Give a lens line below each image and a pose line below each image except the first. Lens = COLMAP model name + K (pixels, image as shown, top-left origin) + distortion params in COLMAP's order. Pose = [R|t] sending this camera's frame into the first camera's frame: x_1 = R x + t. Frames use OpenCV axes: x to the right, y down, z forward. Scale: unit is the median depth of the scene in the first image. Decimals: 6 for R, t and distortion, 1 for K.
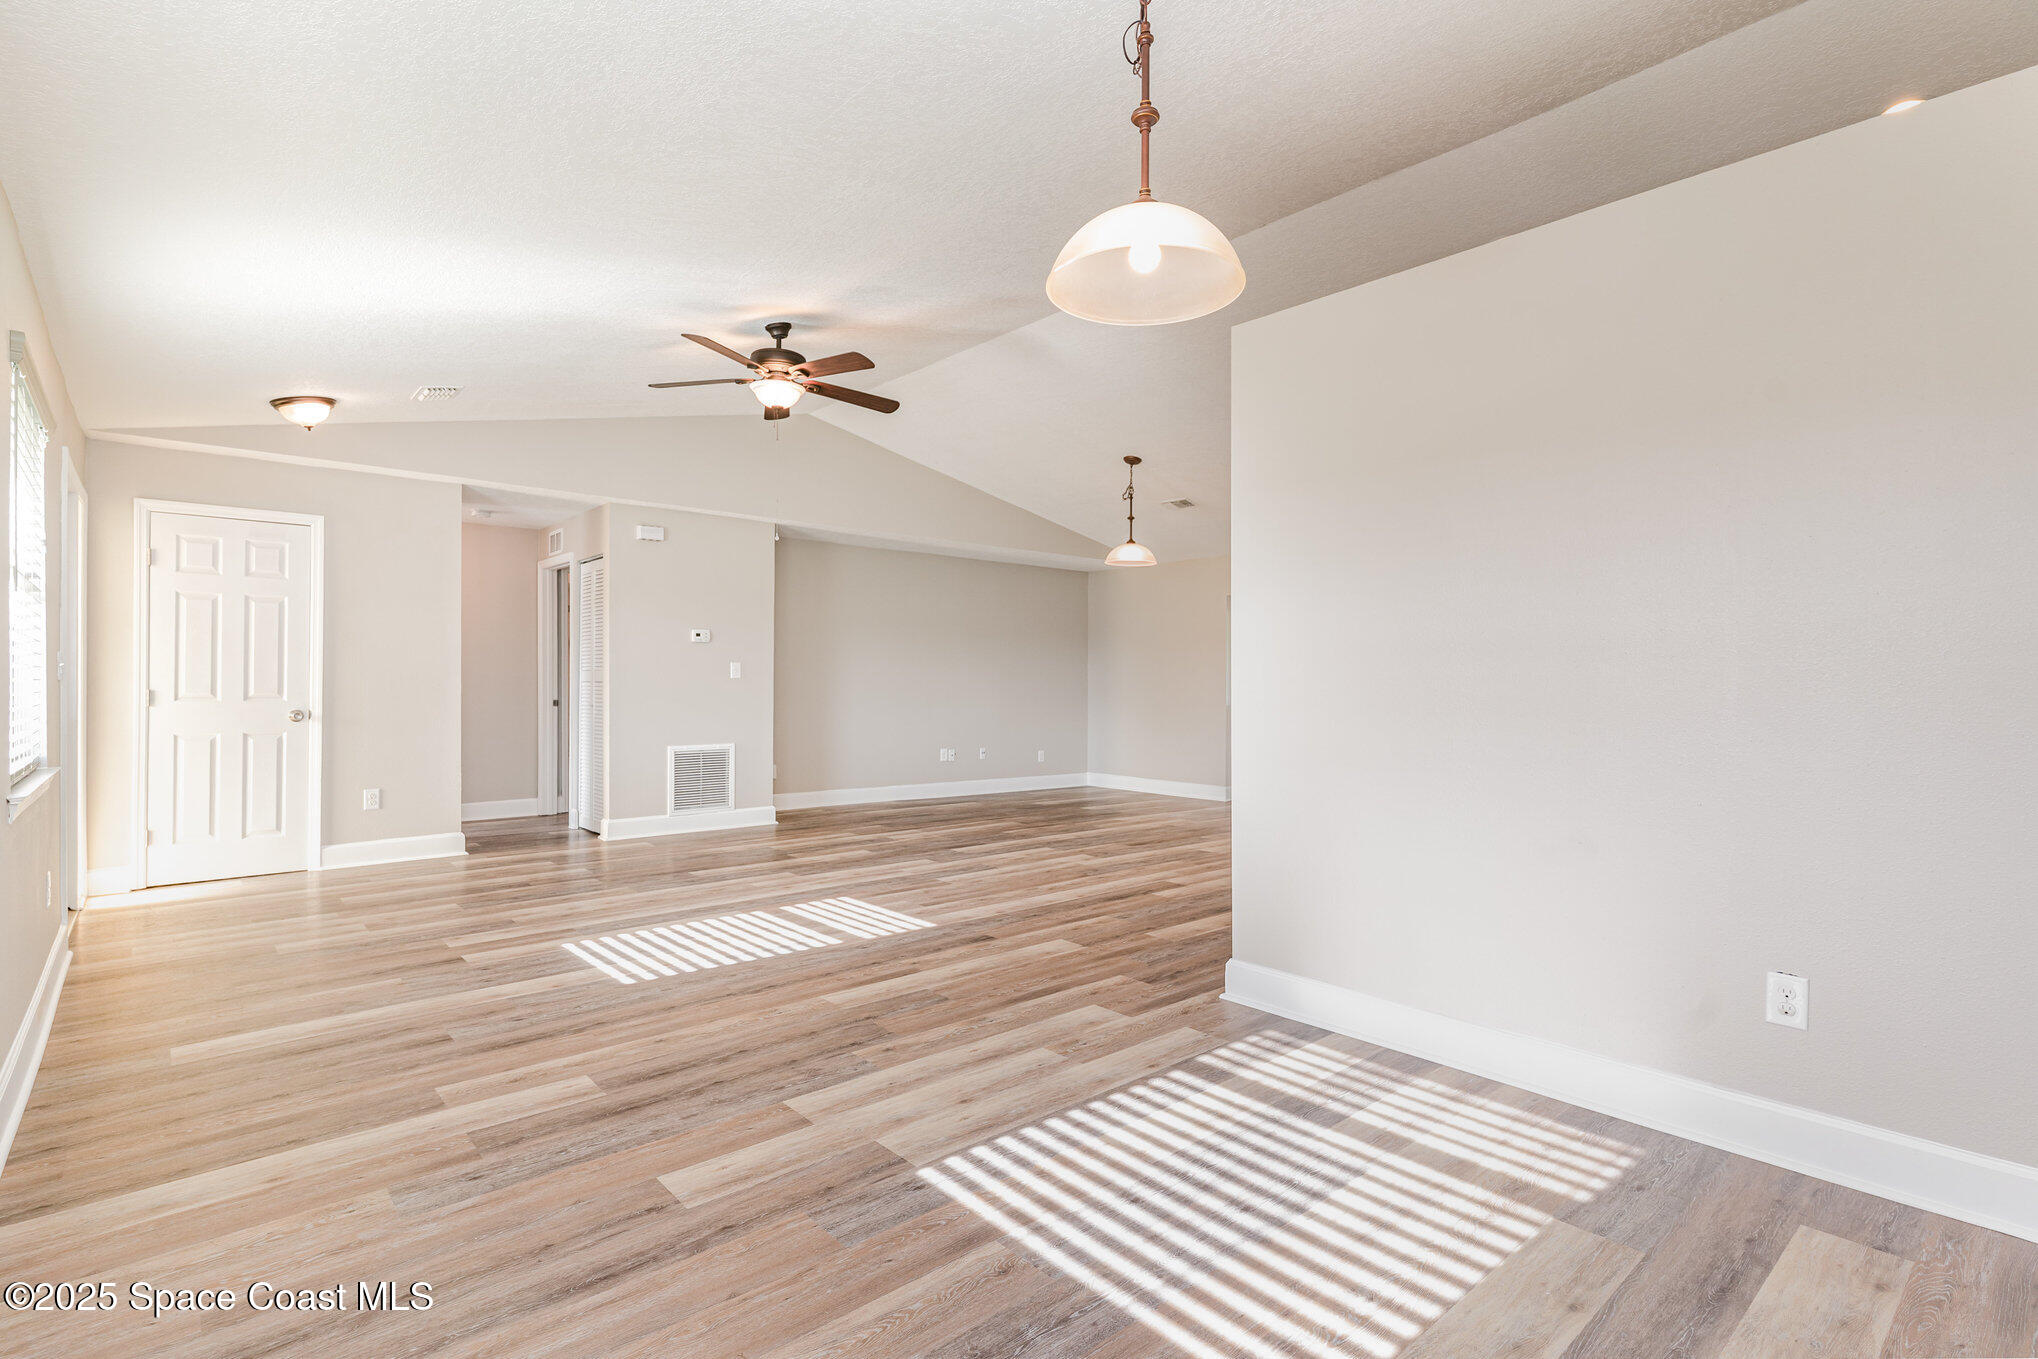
lens RADIAL K [[970.5, 0, 1018.6], [0, 970.5, 684.3], [0, 0, 1]] dist [0.007610, -0.001259]
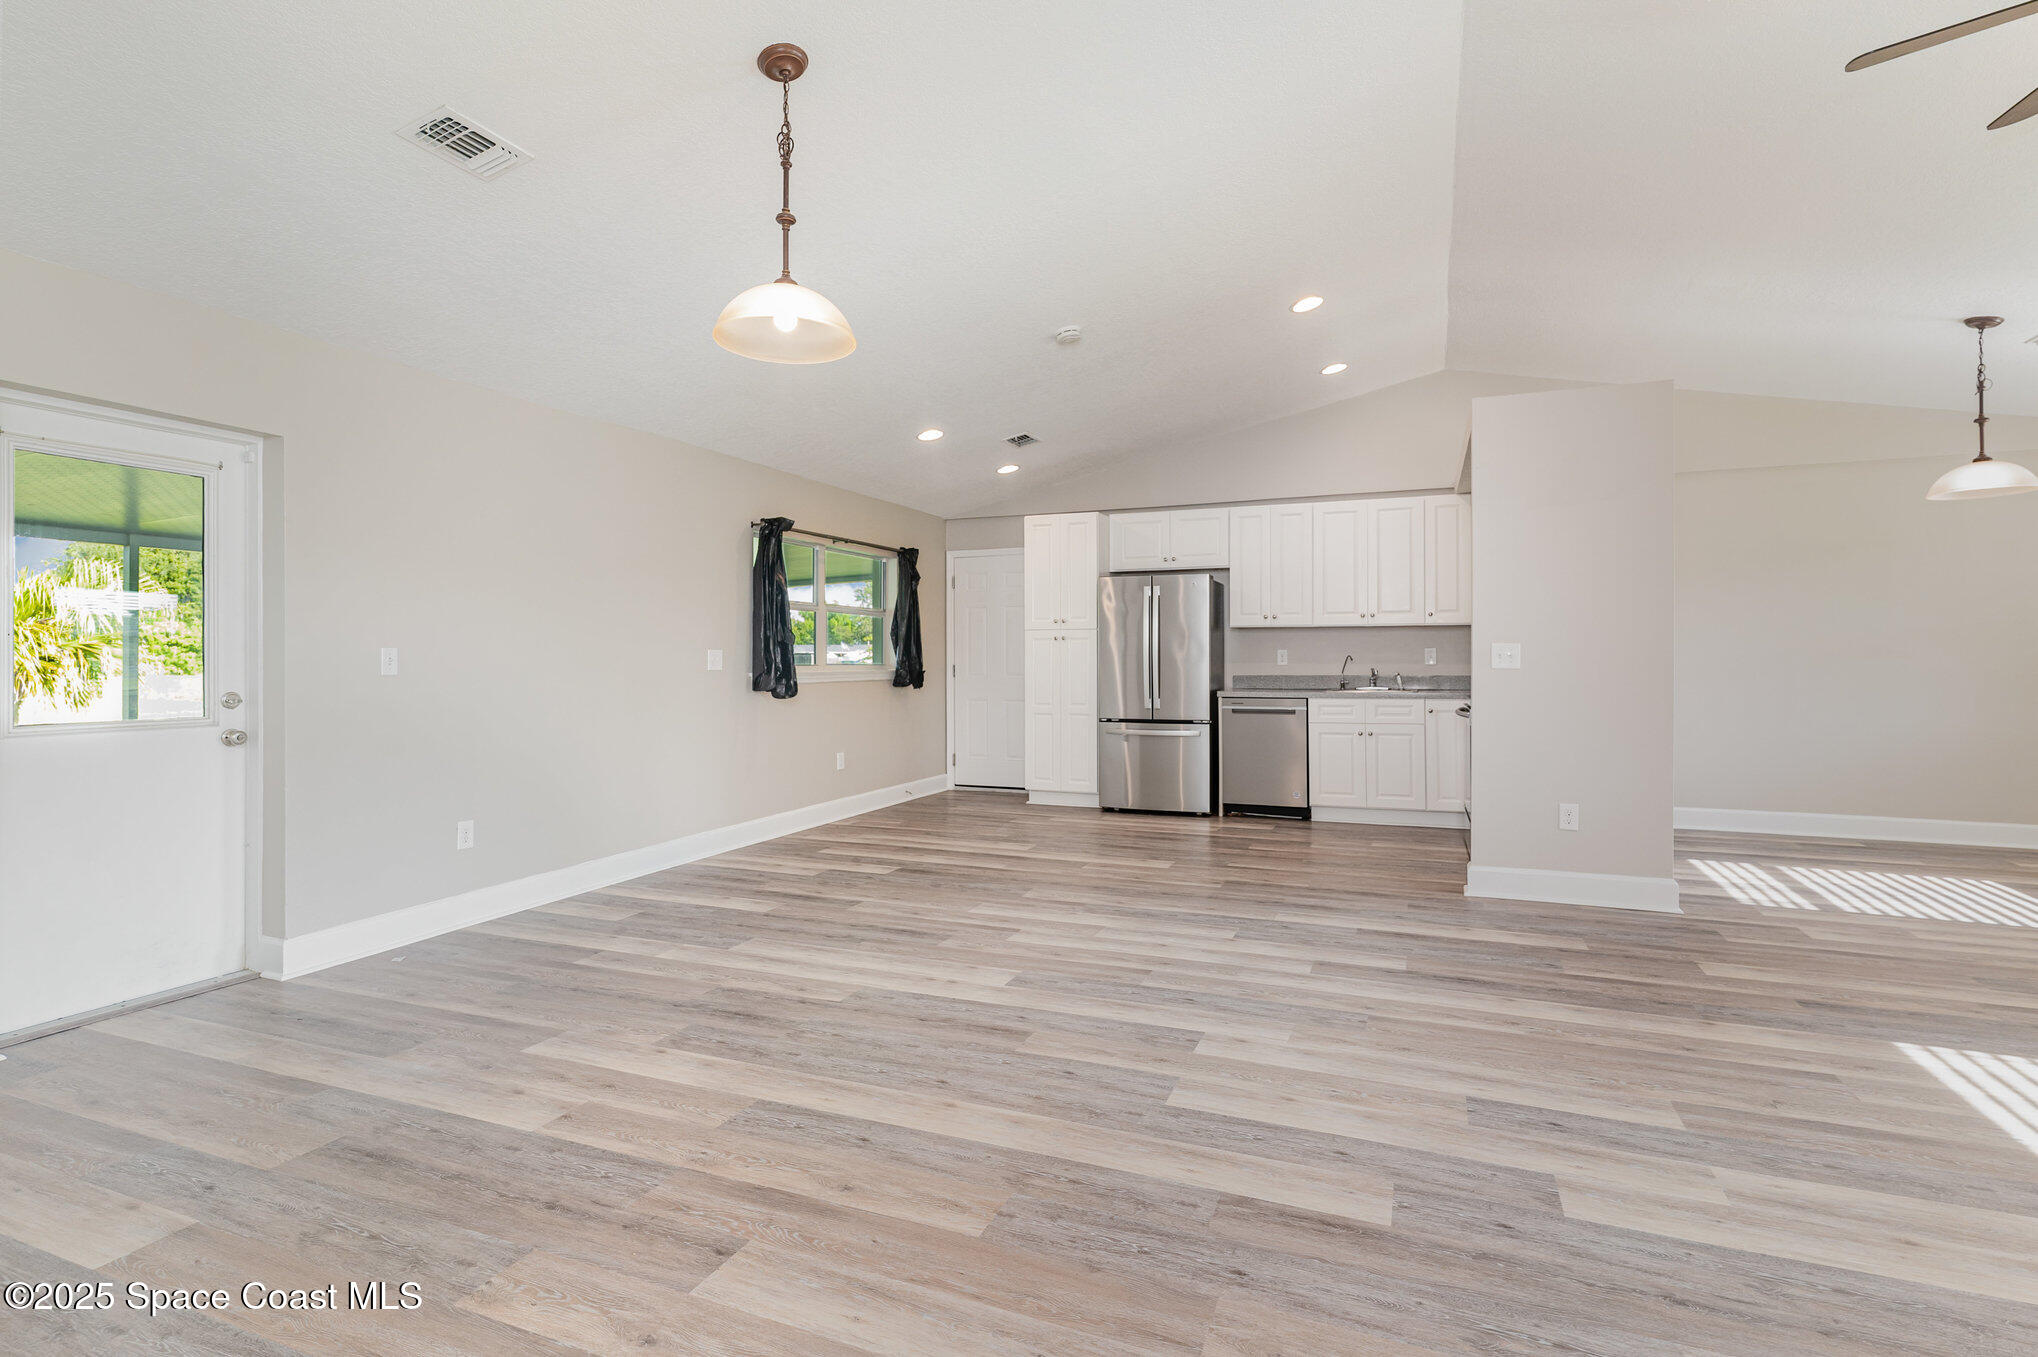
lens RADIAL K [[970.5, 0, 1016.0], [0, 970.5, 649.7], [0, 0, 1]] dist [0.007610, -0.001259]
pose [[-0.442611, 0.008488, 0.896673, -0.413354], [0.004102, 0.999964, -0.007441, -0.006557], [-0.896704, 0.000385, -0.442630, 1.774355]]
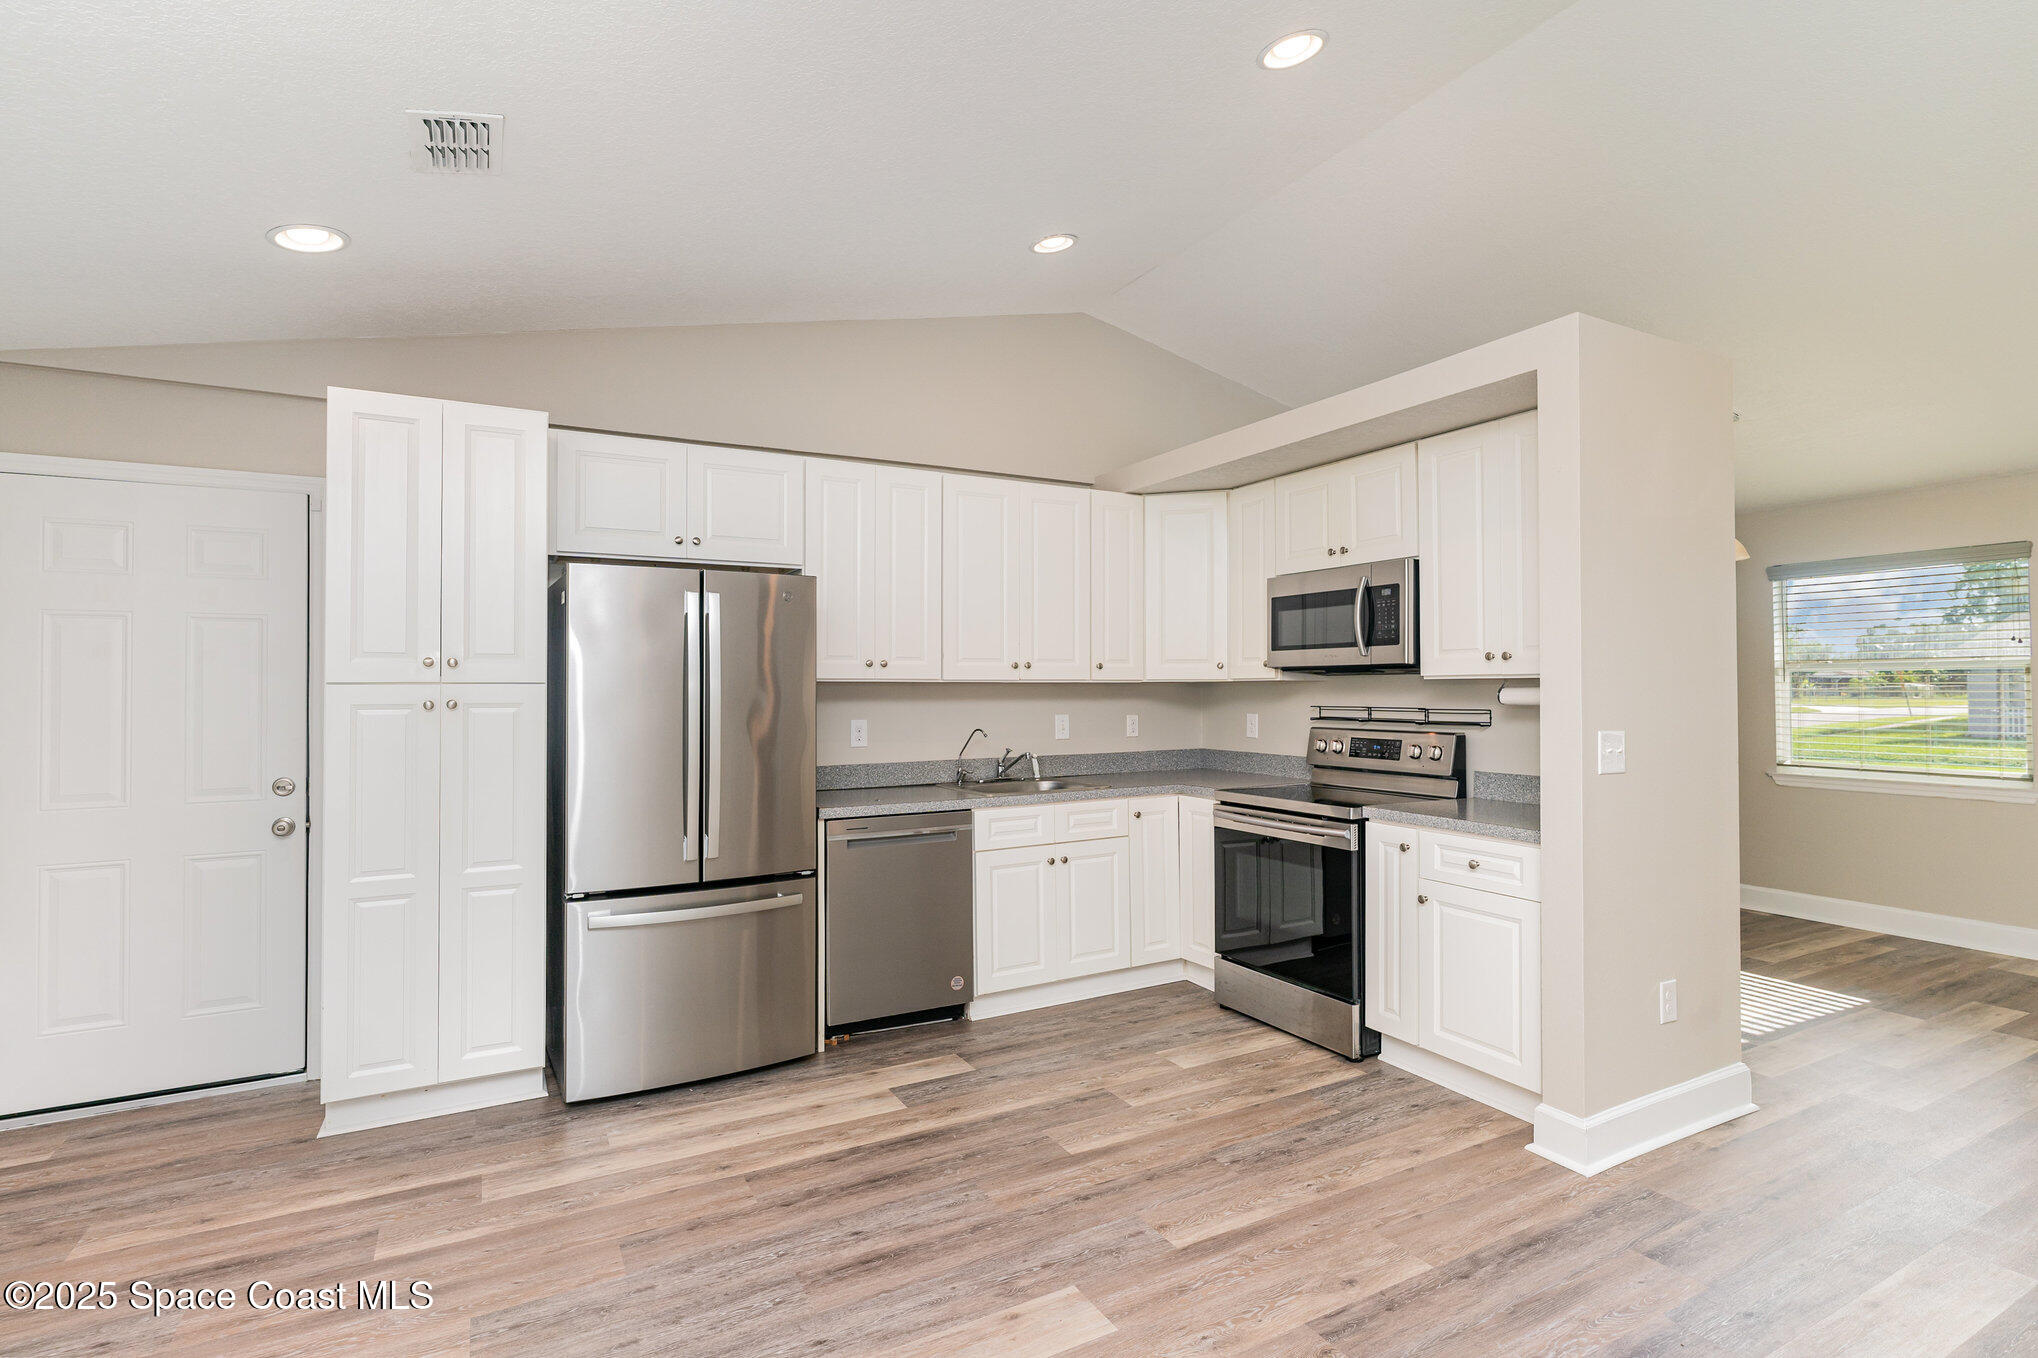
lens RADIAL K [[975.9, 0, 1027.8], [0, 975.9, 669.5], [0, 0, 1]] dist [-0.006351, 0.002097]
pose [[-0.978141, 0.008169, 0.207780, 0.509951], [0.004281, 0.999807, -0.019155, -0.047642], [-0.207897, -0.017847, -0.977988, 1.539934]]
